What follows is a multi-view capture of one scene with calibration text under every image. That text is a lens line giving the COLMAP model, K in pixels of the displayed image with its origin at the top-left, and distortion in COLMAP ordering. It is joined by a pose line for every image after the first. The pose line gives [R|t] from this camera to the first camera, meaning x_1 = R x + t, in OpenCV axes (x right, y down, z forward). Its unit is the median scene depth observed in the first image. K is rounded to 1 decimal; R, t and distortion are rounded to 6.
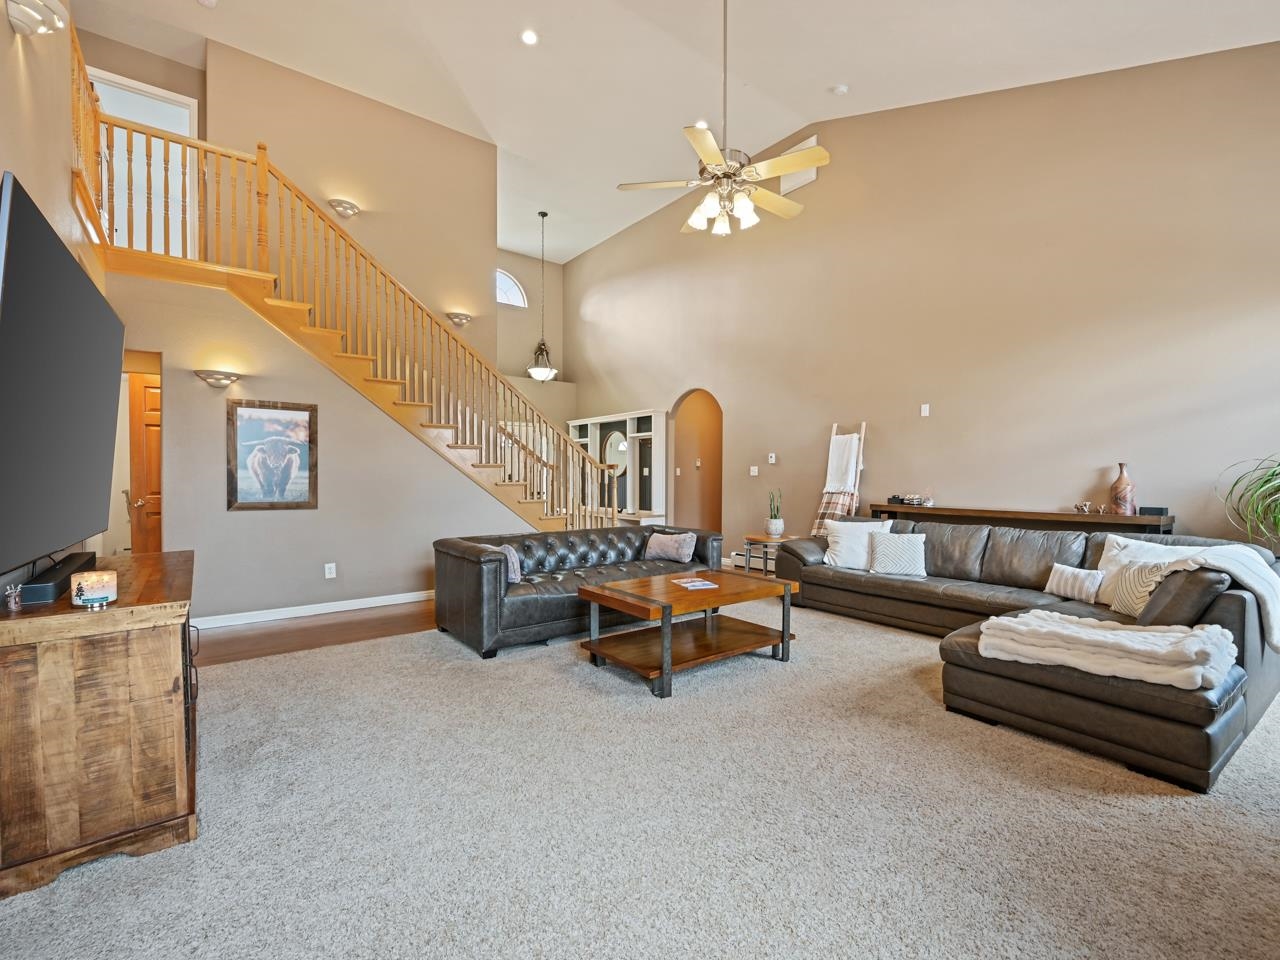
lens RADIAL K [[577.9, 0, 642.8], [0, 577.9, 477.6], [0, 0, 1]] dist [-0.002647, -0.000111]
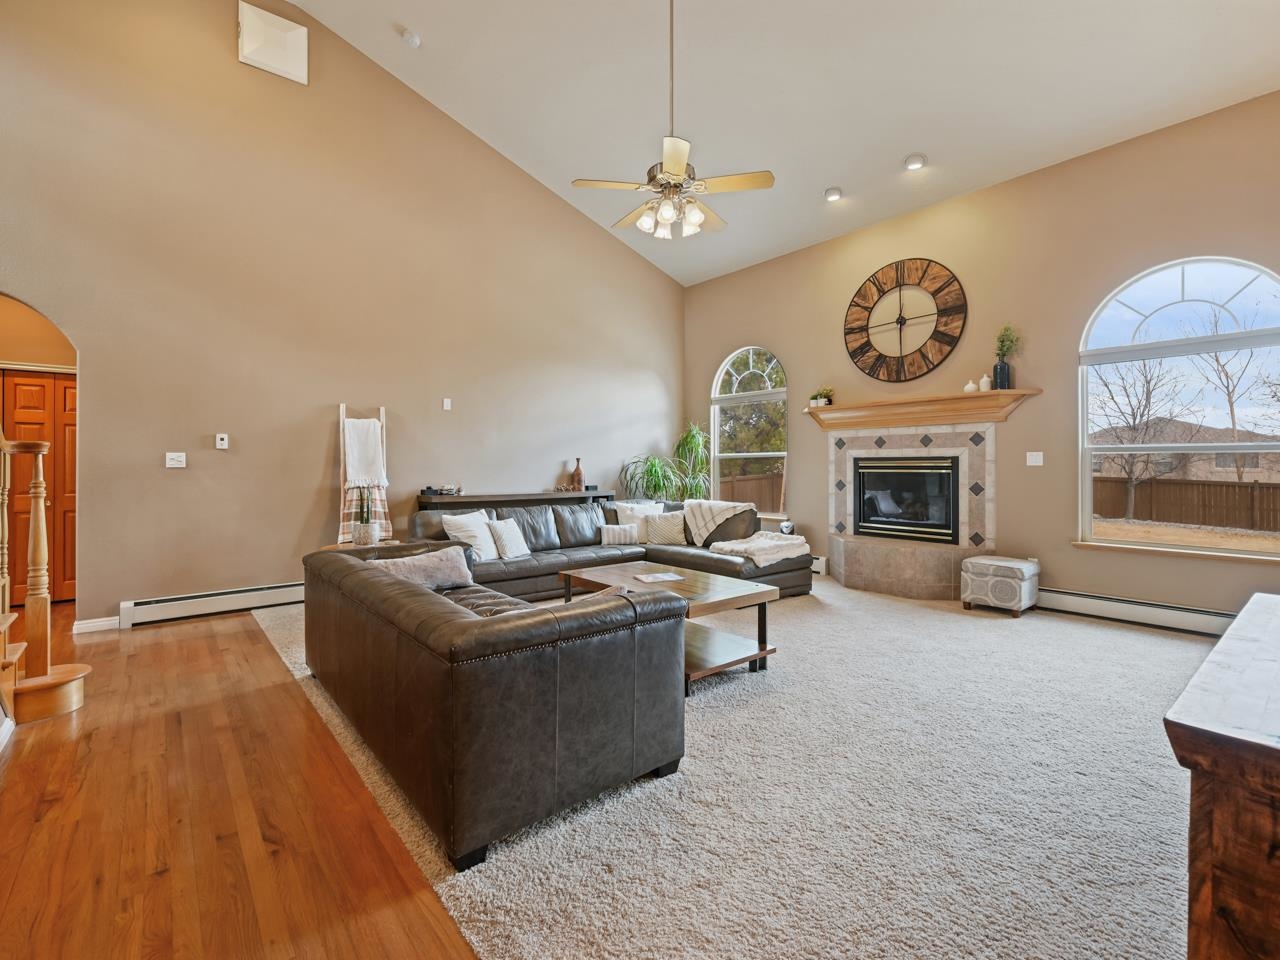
lens RADIAL K [[577.9, 0, 642.8], [0, 577.9, 477.6], [0, 0, 1]] dist [-0.002647, -0.000111]
pose [[-0.042904, -0.026330, 0.998732, -0.685786], [0.001063, 0.999651, 0.026400, -0.012931], [-0.999079, 0.002194, -0.042861, 0.824730]]
